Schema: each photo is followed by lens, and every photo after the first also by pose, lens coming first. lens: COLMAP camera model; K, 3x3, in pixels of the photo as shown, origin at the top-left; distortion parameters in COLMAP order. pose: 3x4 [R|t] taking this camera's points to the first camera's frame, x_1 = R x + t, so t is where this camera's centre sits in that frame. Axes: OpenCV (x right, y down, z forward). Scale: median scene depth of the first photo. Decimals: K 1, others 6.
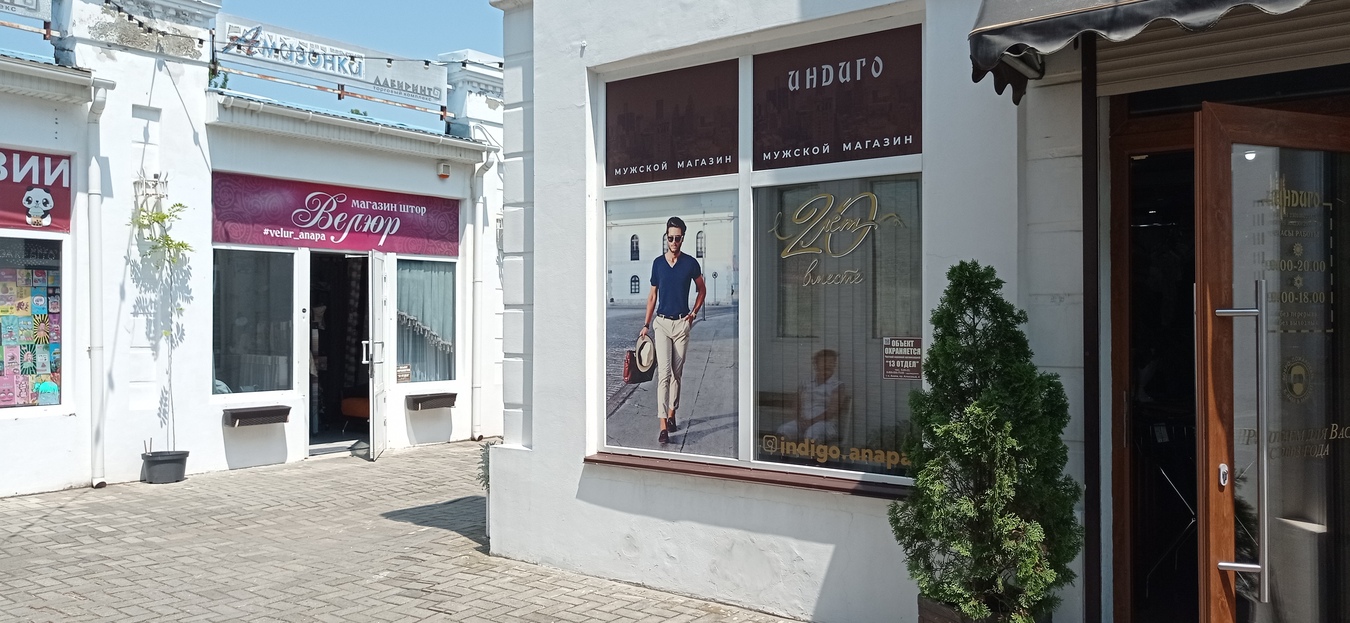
lens RADIAL K [[1035.0, 0, 677.4], [0, 1035.0, 343.8], [0, 0, 1]] dist [0.019371, 0.000552]
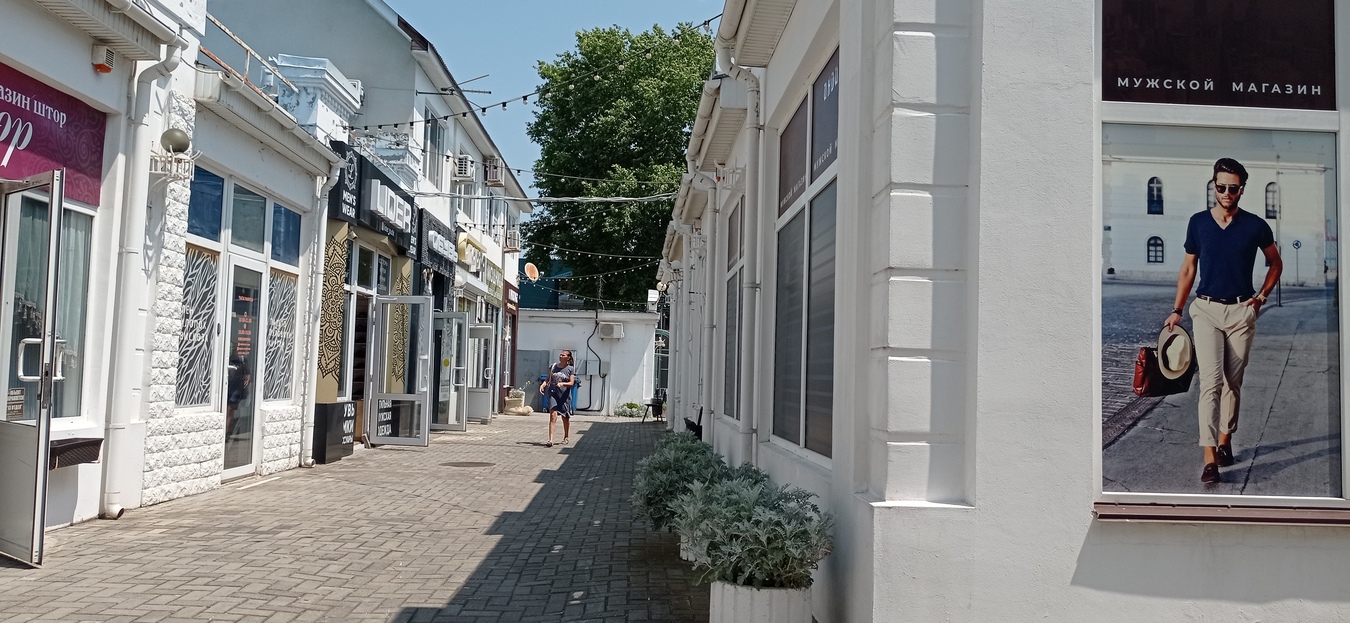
lens RADIAL K [[1035.0, 0, 671.6], [0, 1035.0, 341.4], [0, 0, 1]] dist [0.019371, 0.000552]
pose [[0.756875, 0.041266, 0.652256, -0.739104], [-0.010611, 0.998649, -0.050868, 0.041321], [-0.653473, 0.031580, 0.756290, 0.710335]]
